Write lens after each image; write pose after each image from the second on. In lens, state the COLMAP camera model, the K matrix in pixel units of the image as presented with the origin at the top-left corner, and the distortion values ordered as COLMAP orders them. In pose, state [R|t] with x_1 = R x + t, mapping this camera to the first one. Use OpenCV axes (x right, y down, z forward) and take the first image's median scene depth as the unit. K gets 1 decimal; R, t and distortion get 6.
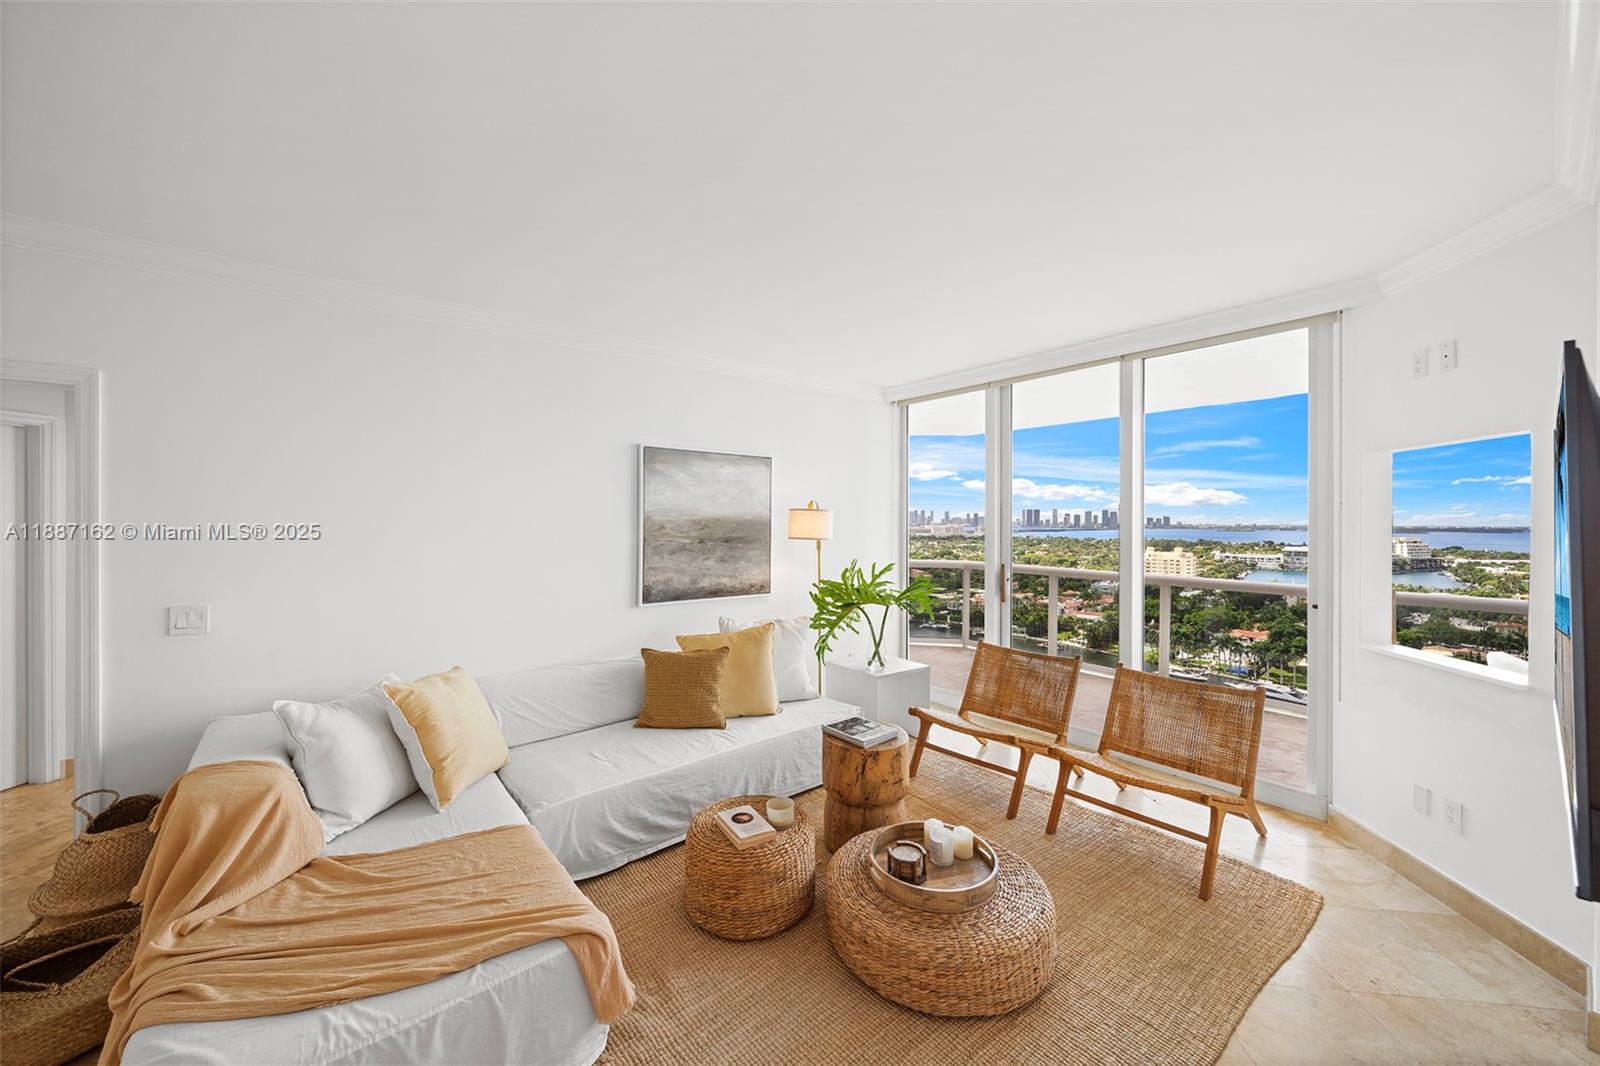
lens RADIAL K [[594.9, 0, 789.3], [0, 594.9, 521.6], [0, 0, 1]] dist [-0.003133, 0.000230]
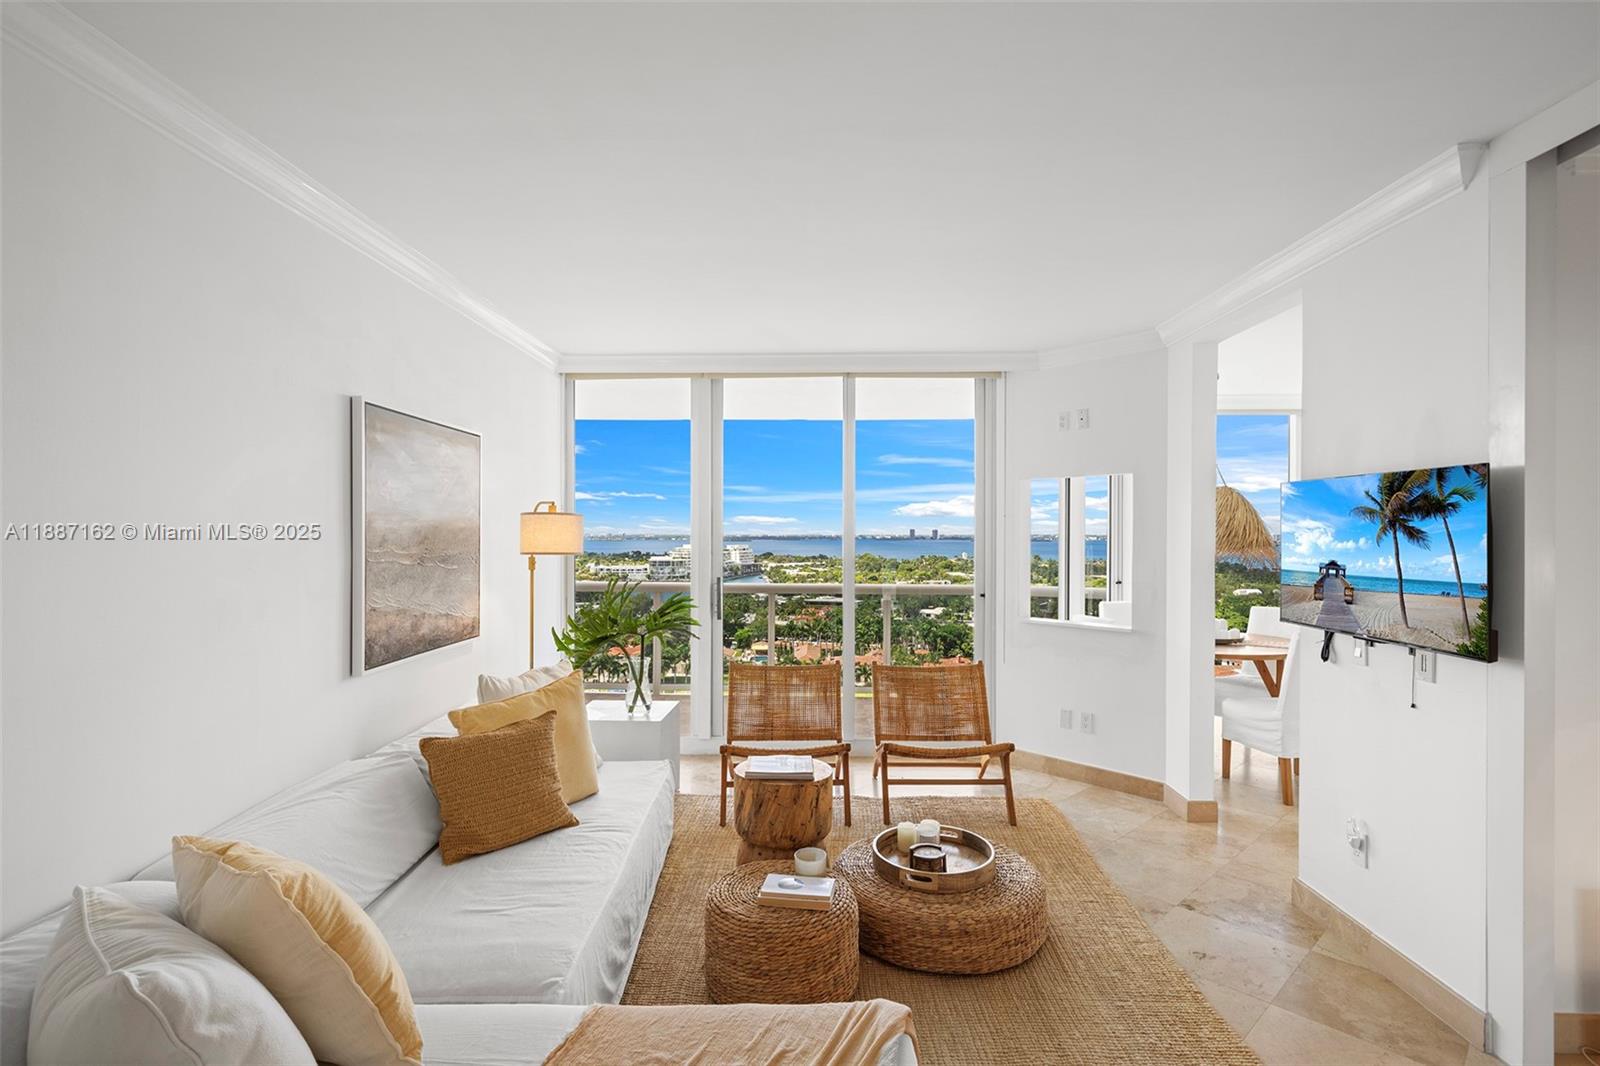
lens RADIAL K [[787.8, 0, 788.9], [0, 787.8, 535.2], [0, 0, 1]] dist [0.003824, 0.000647]
pose [[0.641329, -0.006037, 0.767243, -0.535304], [0.002215, 0.999979, 0.006017, 0.000713], [-0.767263, -0.002159, 0.641329, 0.167781]]
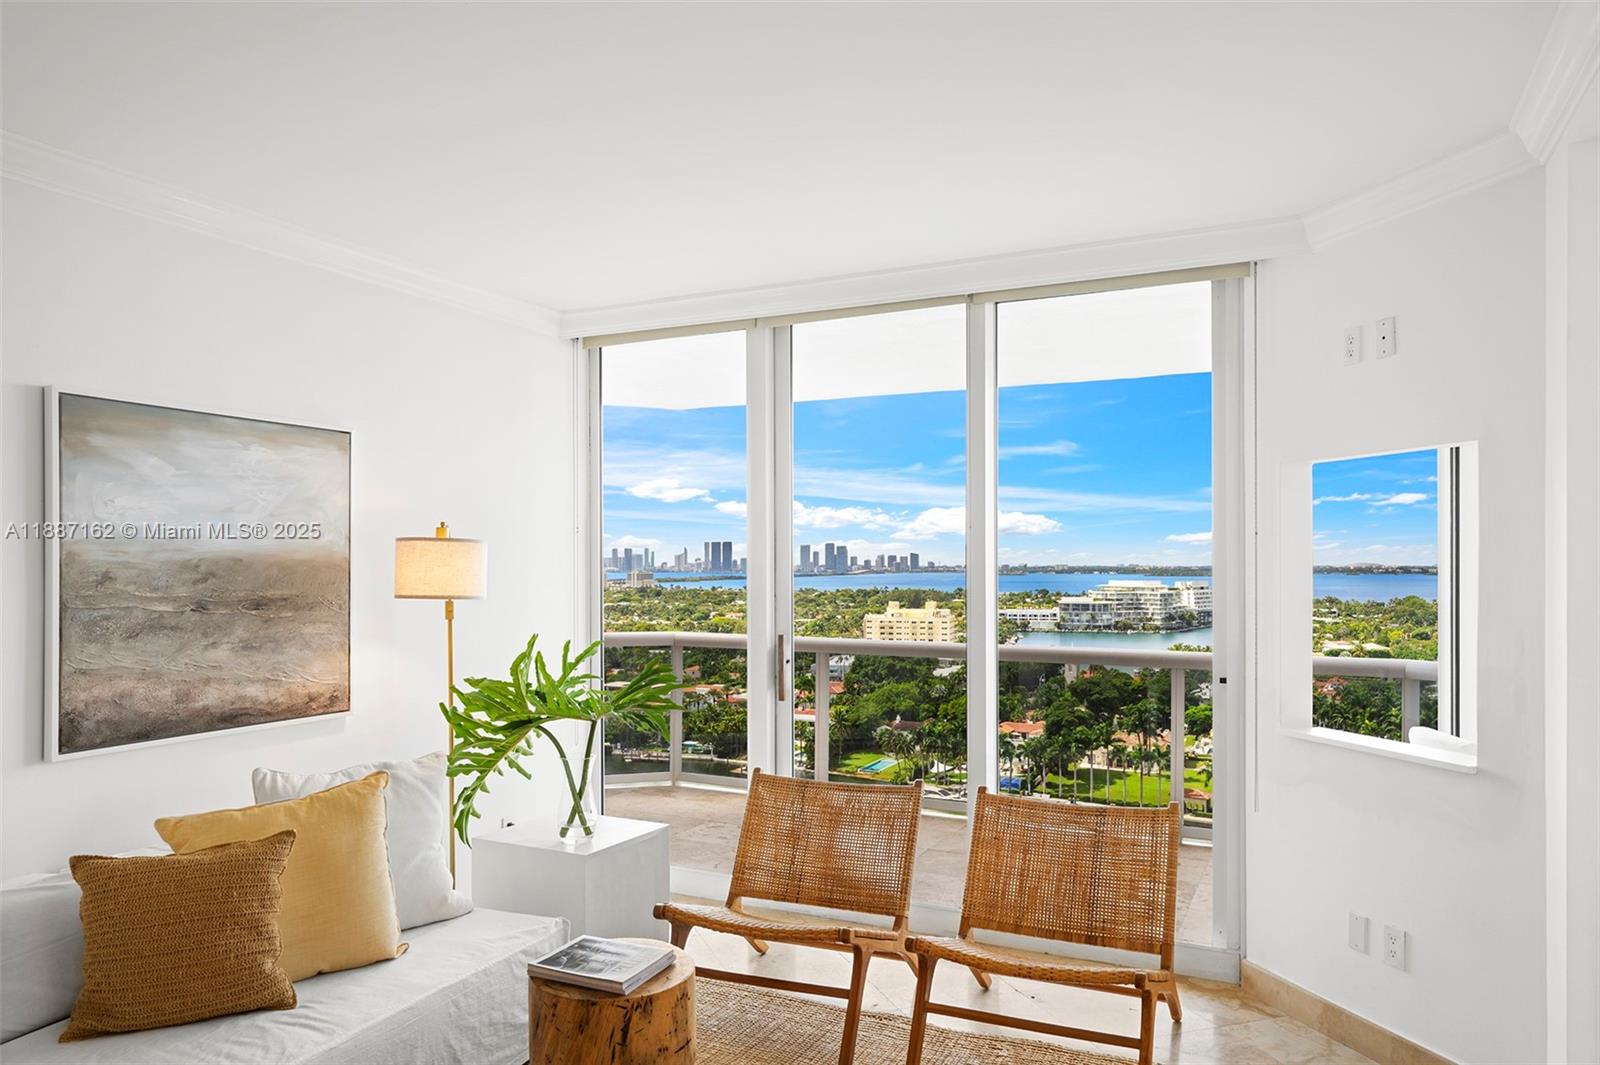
lens RADIAL K [[1088.2, 0, 780.7], [0, 1088.2, 564.3], [0, 0, 1]] dist [-0.000301, 0.006736]
pose [[0.902856, -0.005811, 0.429904, -0.103946], [0.005593, 0.999983, 0.001770, 0.000685], [-0.429907, 0.000807, 0.902873, 0.048703]]
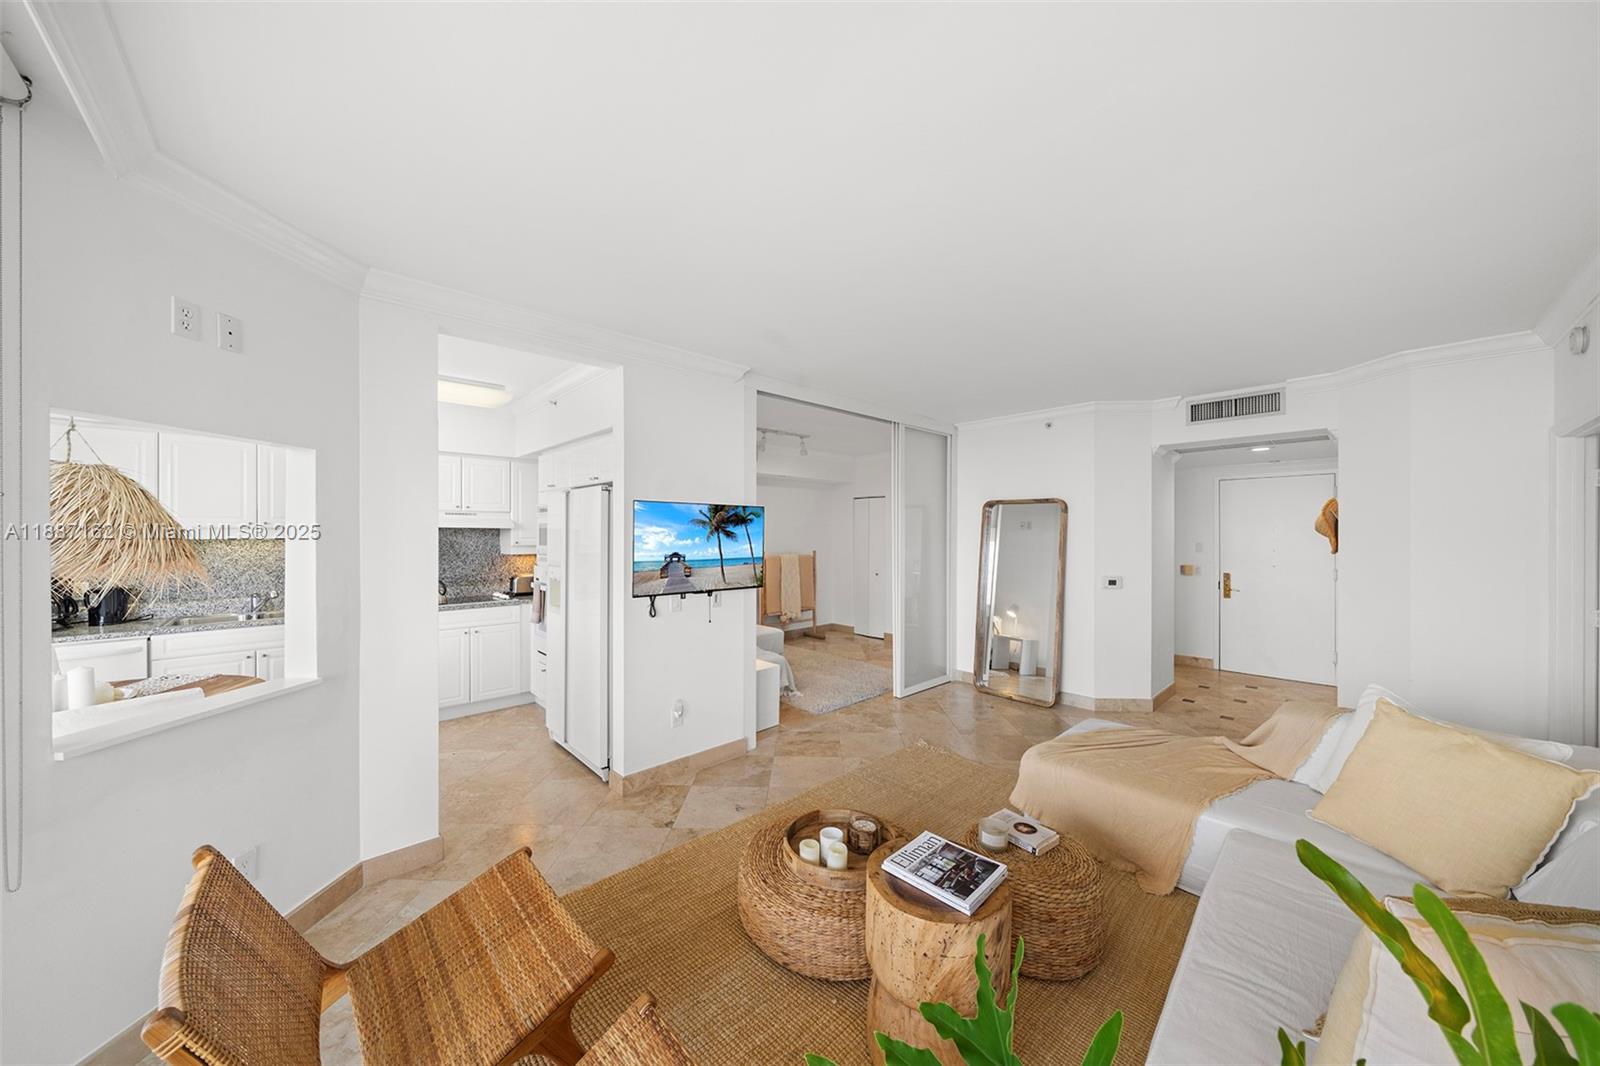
lens RADIAL K [[546.2, 0, 798.9], [0, 546.2, 564.8], [0, 0, 1]] dist [-0.001680, -0.000514]
pose [[-0.995084, 0.001008, -0.099026, 0.227762], [-0.004970, 0.998179, 0.060108, -0.001495], [0.098907, 0.060305, -0.993268, 1.068174]]
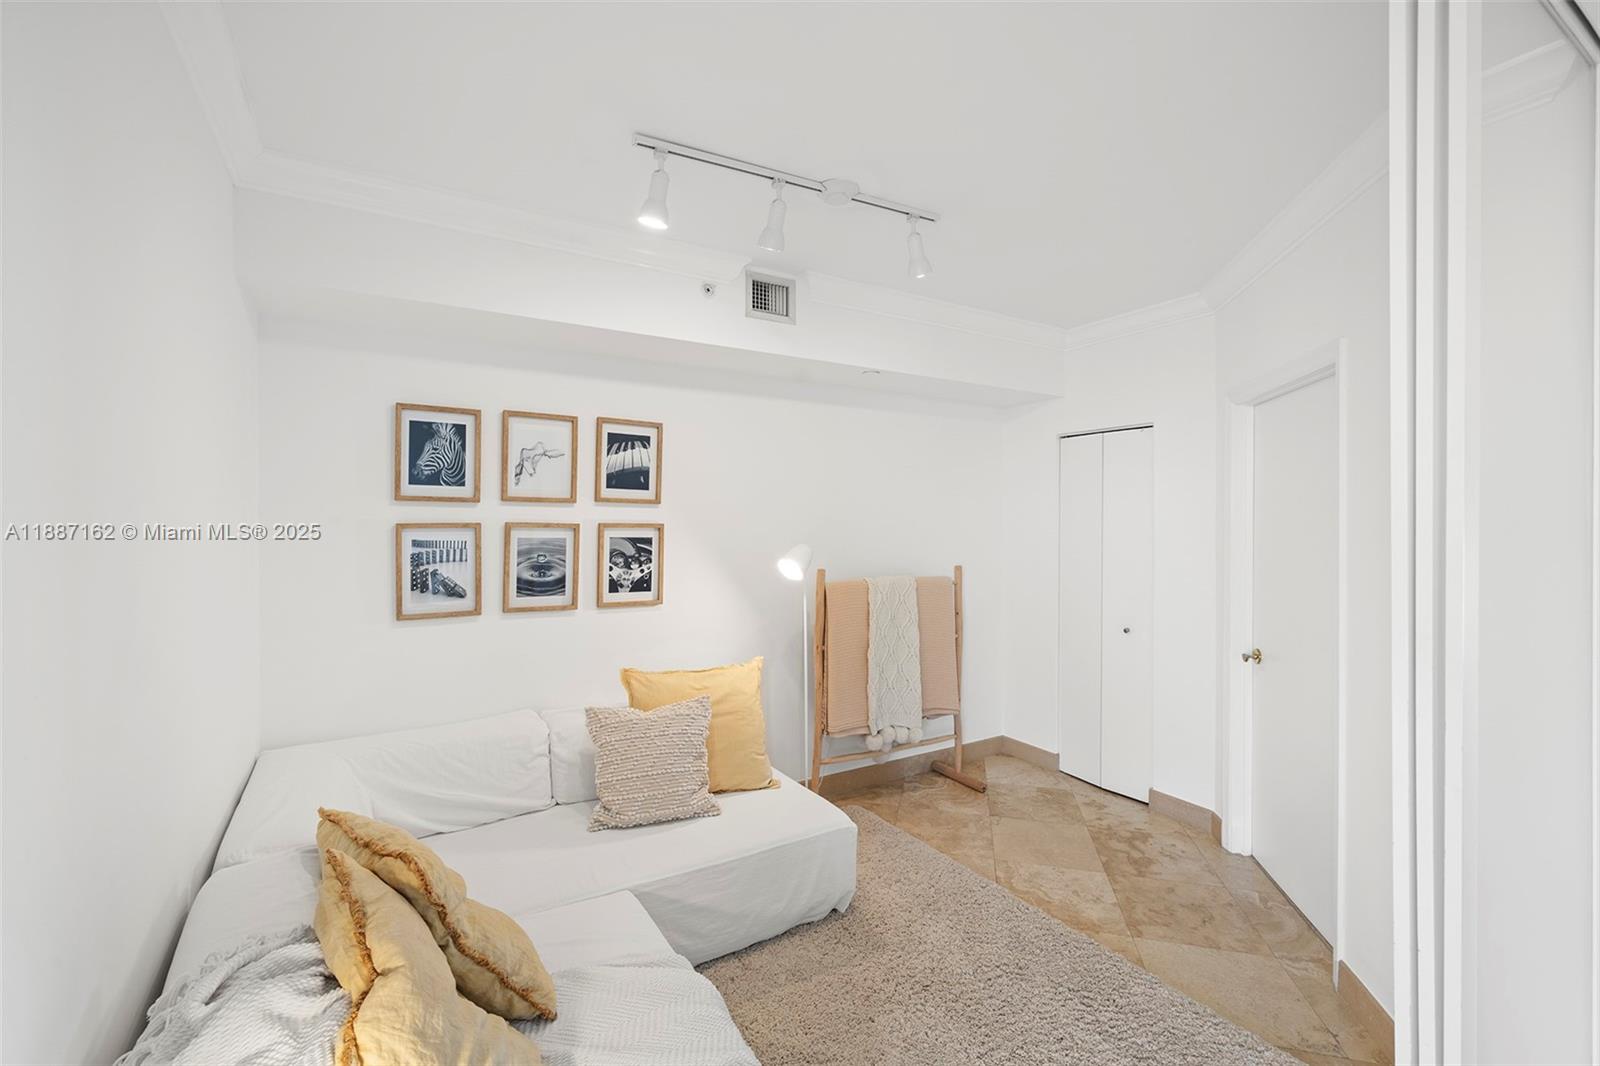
lens RADIAL K [[683.6, 0, 796.6], [0, 683.6, 528.0], [0, 0, 1]] dist [0.002194, 0.000070]
pose [[-0.992837, 0.000184, 0.119474, 0.093020], [0.000273, 1.000000, 0.000727, 0.006295], [-0.119474, 0.000755, -0.992837, 0.161518]]
